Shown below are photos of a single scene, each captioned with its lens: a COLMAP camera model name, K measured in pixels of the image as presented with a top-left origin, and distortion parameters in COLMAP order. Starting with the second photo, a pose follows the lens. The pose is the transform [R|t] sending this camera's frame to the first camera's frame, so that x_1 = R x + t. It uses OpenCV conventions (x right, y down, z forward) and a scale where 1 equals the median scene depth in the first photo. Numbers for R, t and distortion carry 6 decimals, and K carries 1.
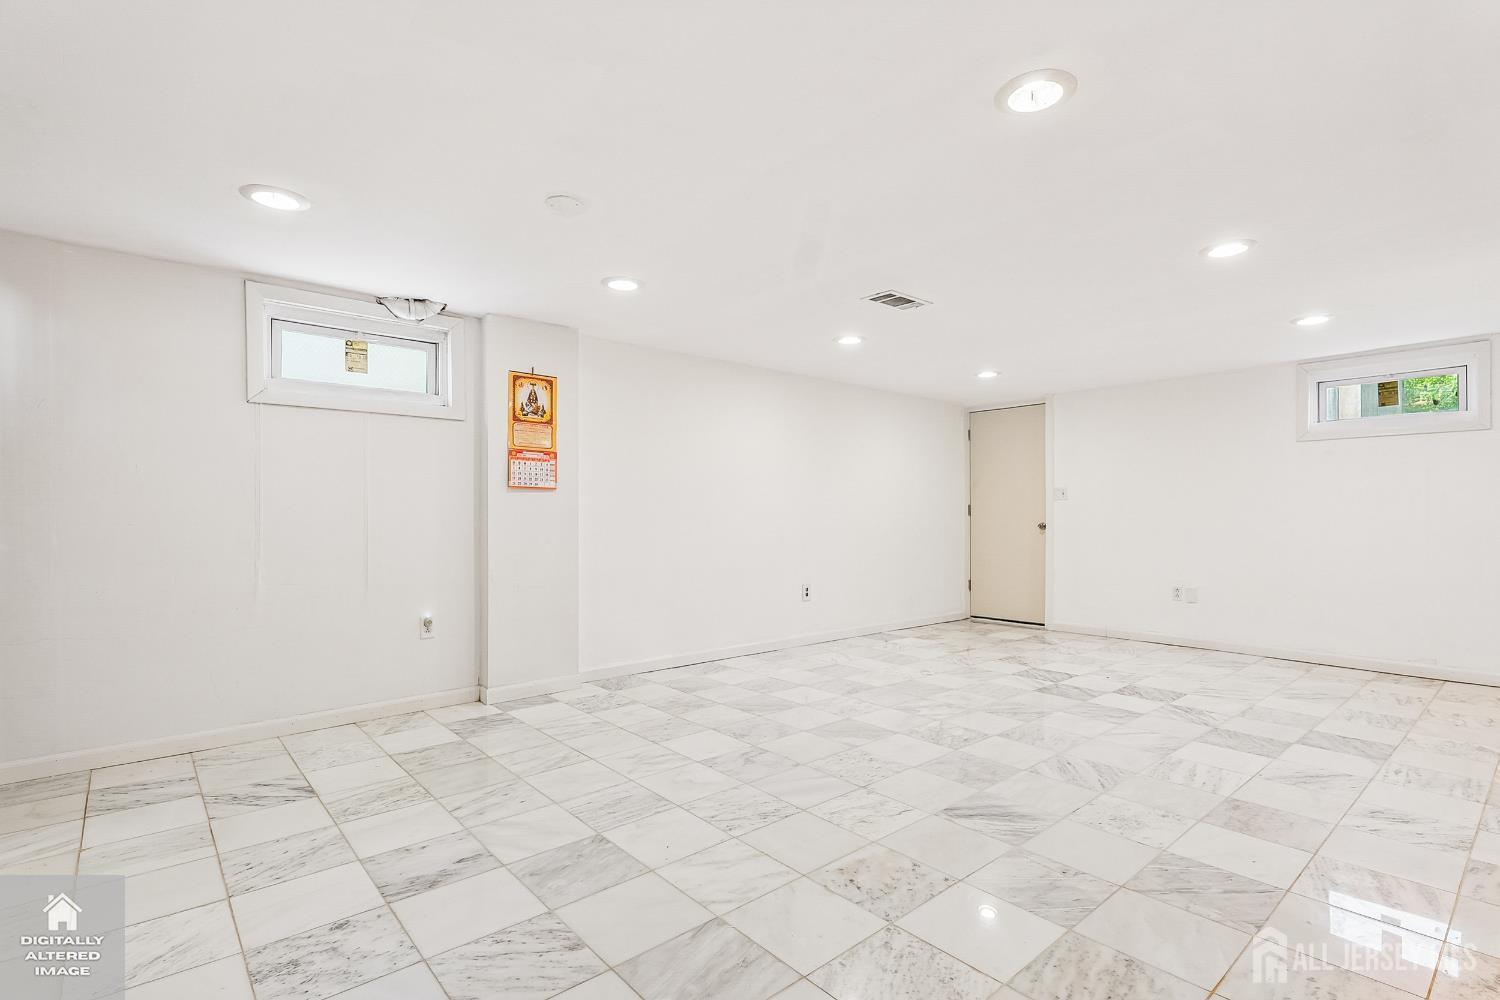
lens RADIAL K [[708.8, 0, 747.2], [0, 708.8, 505.5], [0, 0, 1]] dist [0.004156, -0.000491]
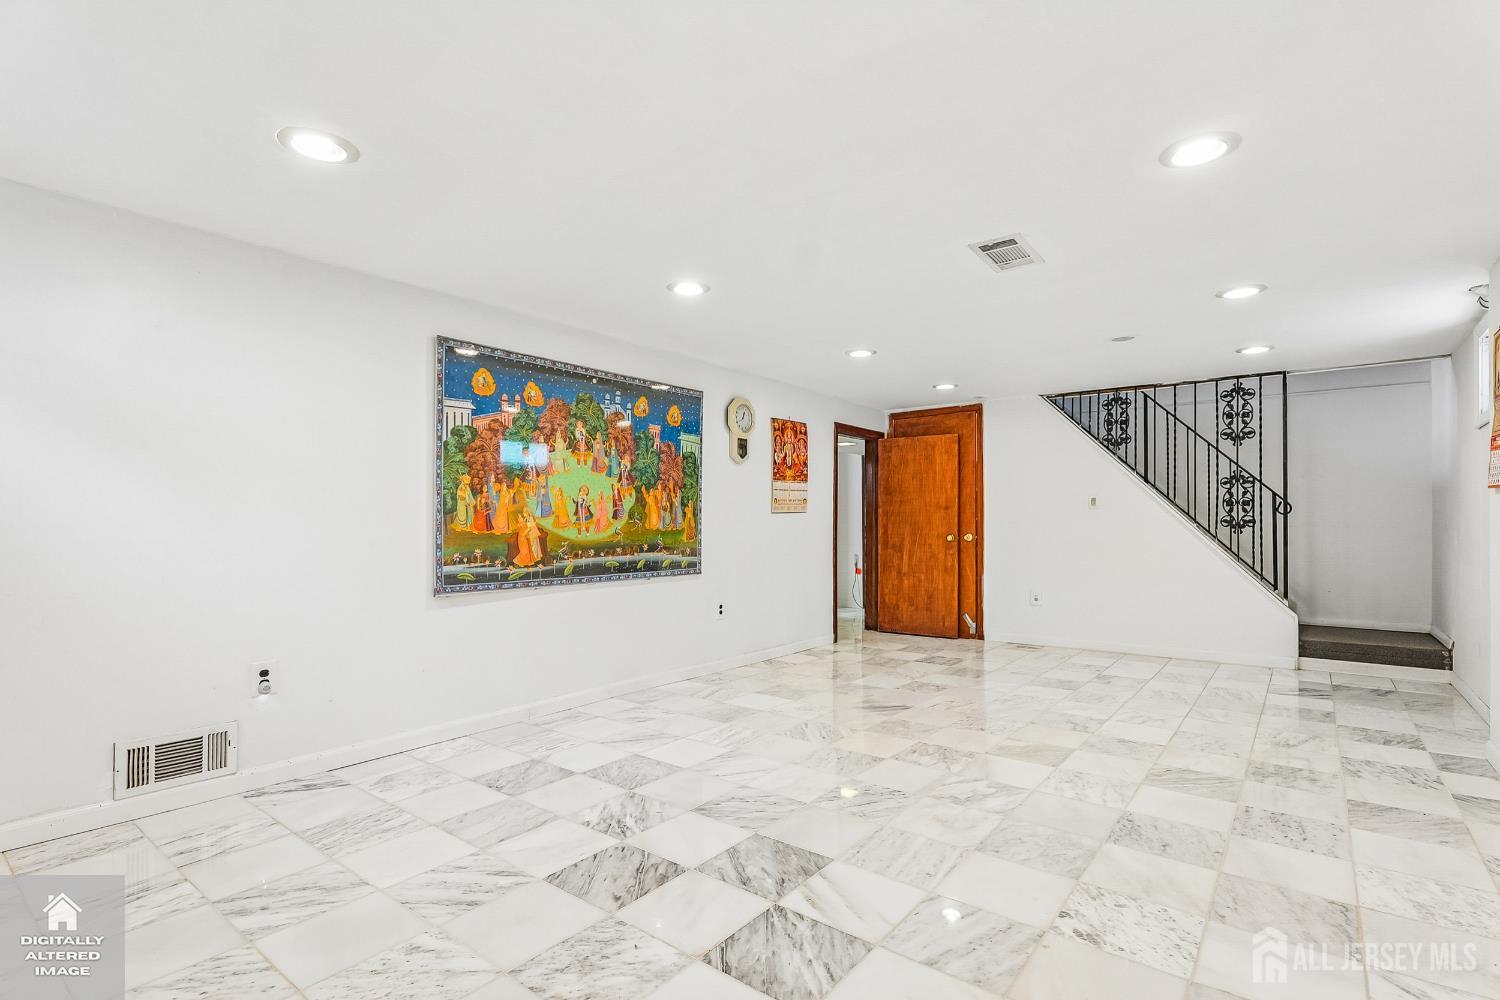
lens RADIAL K [[708.8, 0, 751.1], [0, 708.8, 509.2], [0, 0, 1]] dist [0.004156, -0.000491]
pose [[-0.981535, -0.001756, -0.191275, 0.705614], [0.004698, 0.999435, -0.033284, 0.023572], [0.191225, -0.033568, -0.980972, 1.894697]]
